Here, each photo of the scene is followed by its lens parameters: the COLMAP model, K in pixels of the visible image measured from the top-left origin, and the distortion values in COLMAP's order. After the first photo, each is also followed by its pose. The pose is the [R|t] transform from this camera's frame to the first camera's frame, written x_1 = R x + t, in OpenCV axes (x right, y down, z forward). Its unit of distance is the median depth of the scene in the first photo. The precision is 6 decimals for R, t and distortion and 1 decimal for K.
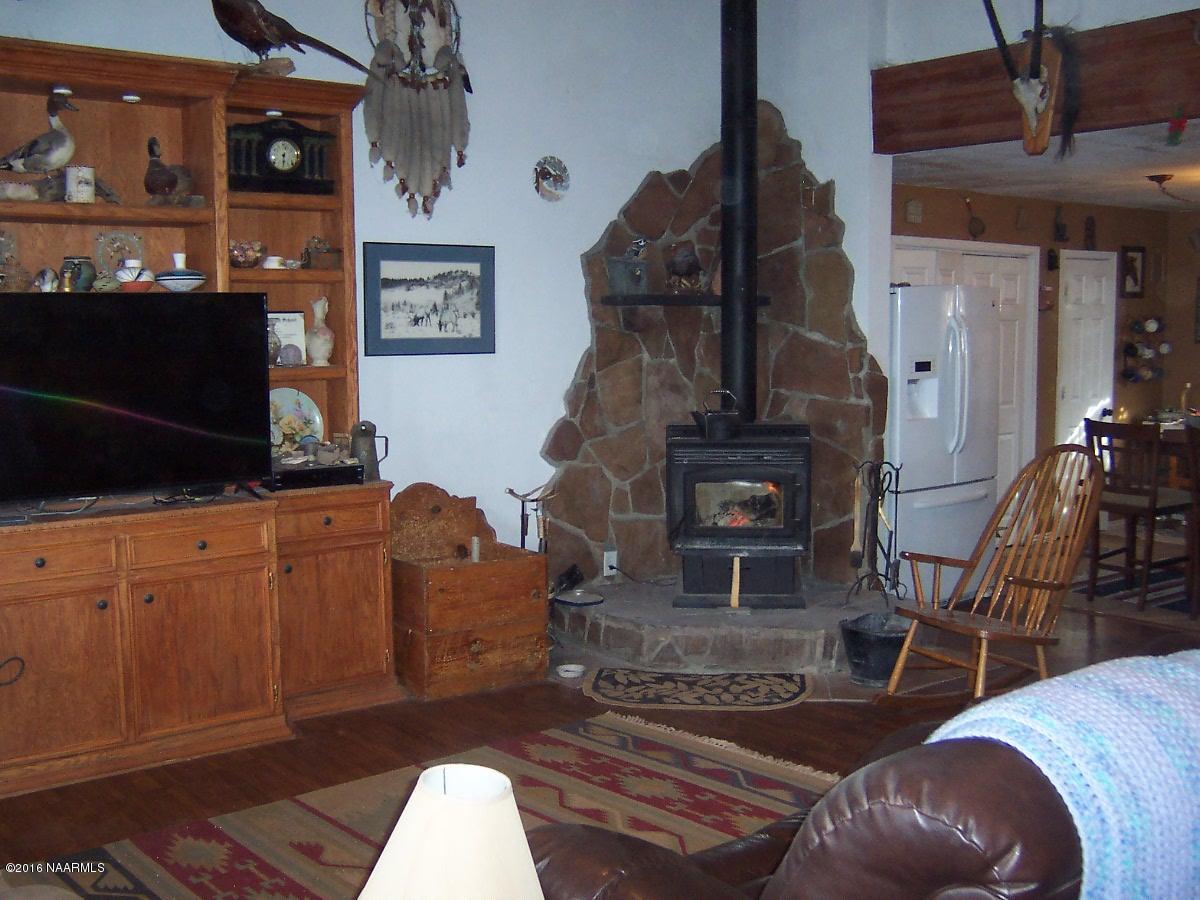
lens RADIAL K [[1339.0, 0, 599.5], [0, 1339.0, 448.1], [0, 0, 1]] dist [-0.014416, 0.000000]
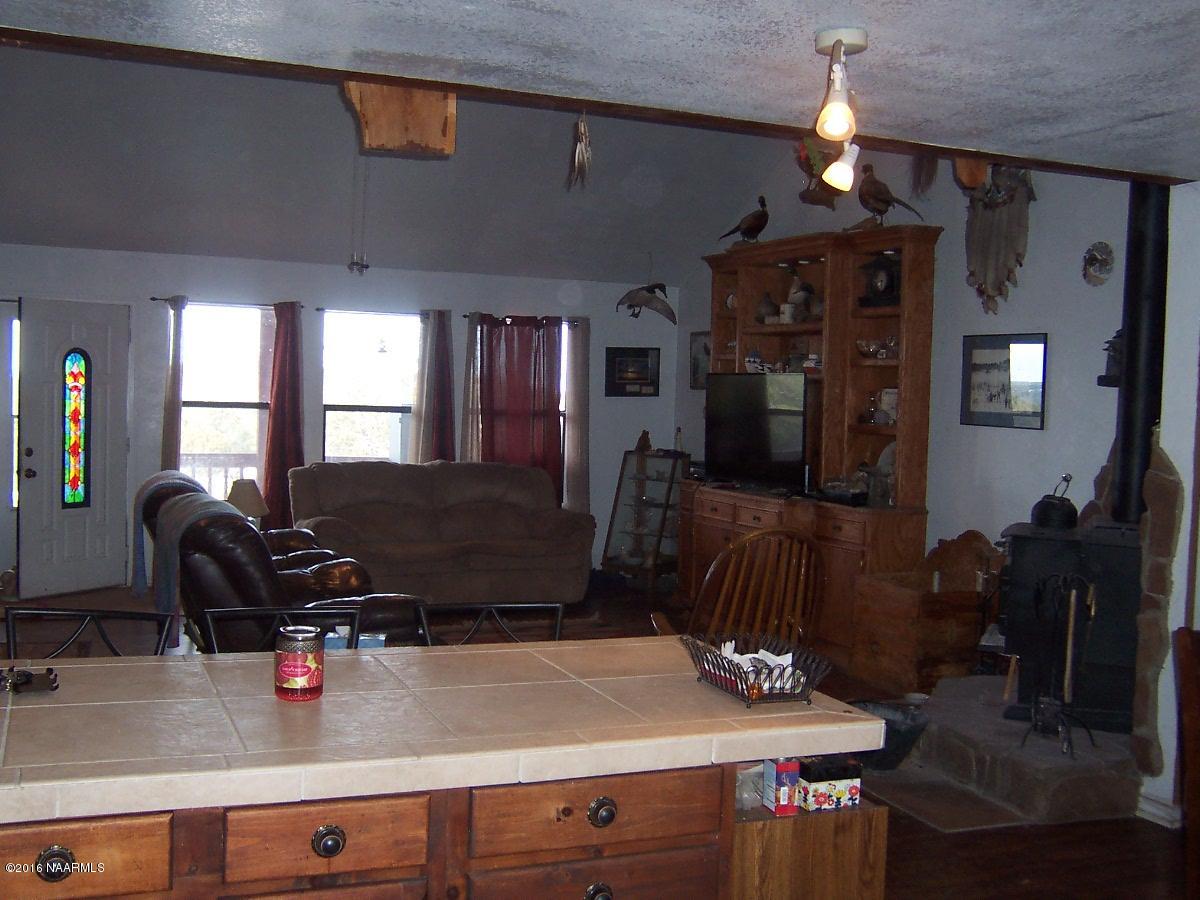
lens RADIAL K [[1339.0, 0, 599.8], [0, 1339.0, 450.9], [0, 0, 1]] dist [-0.014416, 0.000000]
pose [[-0.307657, 0.049003, -0.950235, 1.127323], [-0.125233, 0.987900, 0.091491, -0.115002], [0.943220, 0.147149, -0.297797, 1.040396]]
